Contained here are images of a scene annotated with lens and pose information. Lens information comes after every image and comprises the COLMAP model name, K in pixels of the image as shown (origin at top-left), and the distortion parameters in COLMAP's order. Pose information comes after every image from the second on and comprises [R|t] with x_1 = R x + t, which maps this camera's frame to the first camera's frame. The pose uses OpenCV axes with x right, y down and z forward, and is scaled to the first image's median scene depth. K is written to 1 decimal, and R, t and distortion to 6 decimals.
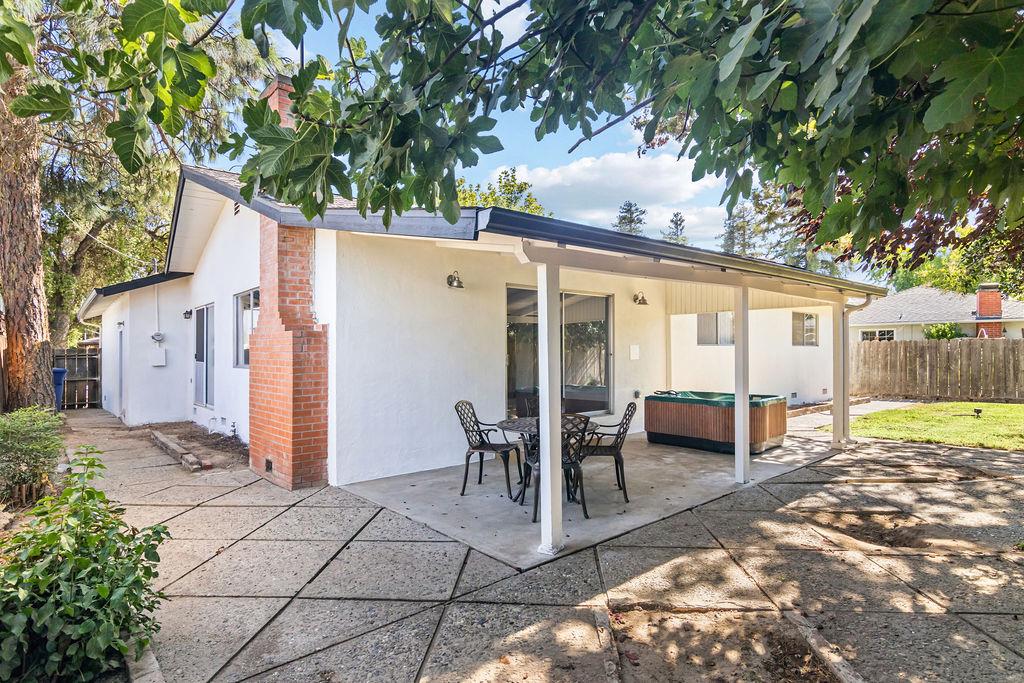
lens RADIAL K [[523.1, 0, 517.4], [0, 523.1, 349.9], [0, 0, 1]] dist [0.000403, 0.001641]
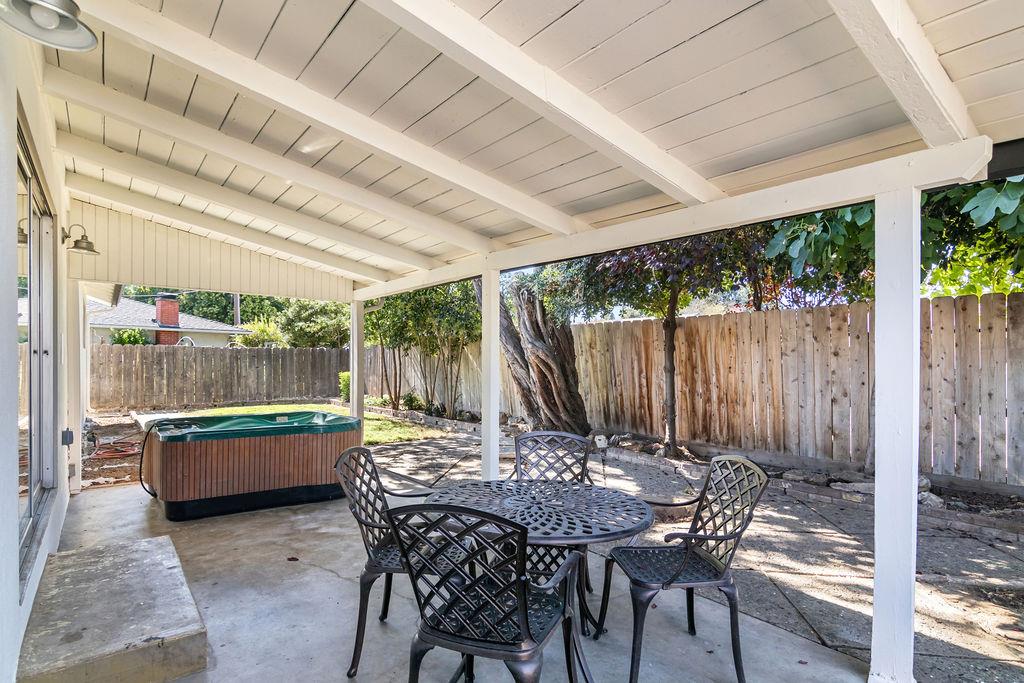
lens RADIAL K [[523.1, 0, 517.4], [0, 523.1, 349.9], [0, 0, 1]] dist [0.000403, 0.001641]
pose [[0.030843, 0.032007, 0.999012, -0.121659], [-0.012271, 0.999424, -0.031642, 0.010724], [-0.999449, -0.011282, 0.031218, 0.346790]]
